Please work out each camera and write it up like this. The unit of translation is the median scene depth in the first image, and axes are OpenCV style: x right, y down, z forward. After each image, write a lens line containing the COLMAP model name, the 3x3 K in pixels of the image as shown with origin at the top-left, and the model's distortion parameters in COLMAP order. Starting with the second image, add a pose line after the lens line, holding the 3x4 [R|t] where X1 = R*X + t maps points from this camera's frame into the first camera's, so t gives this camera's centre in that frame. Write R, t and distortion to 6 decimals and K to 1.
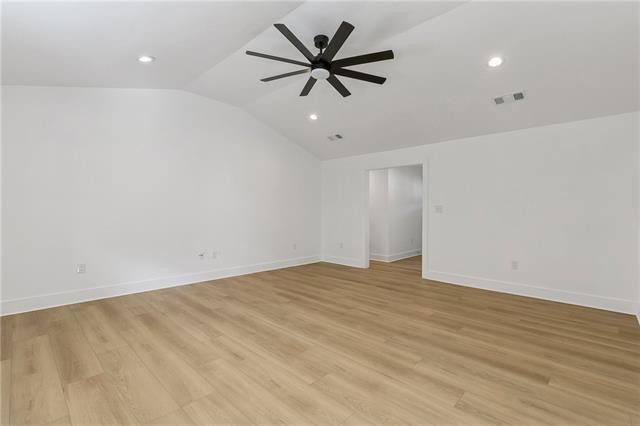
lens RADIAL K [[288.7, 0, 320.0], [0, 288.7, 211.2], [0, 0, 1]] dist [0.000900, 0.000039]
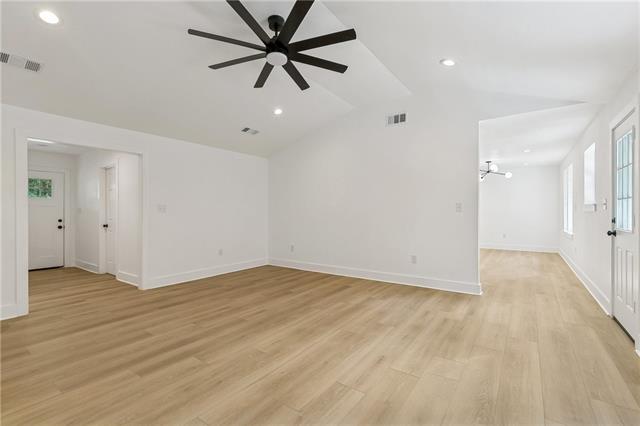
lens RADIAL K [[288.7, 0, 320.0], [0, 288.7, 211.2], [0, 0, 1]] dist [0.000900, 0.000039]
pose [[-0.136561, -0.007997, 0.990599, -0.914009], [0.002433, 0.999962, 0.008408, -0.009523], [-0.990629, 0.003558, -0.136536, 0.995842]]
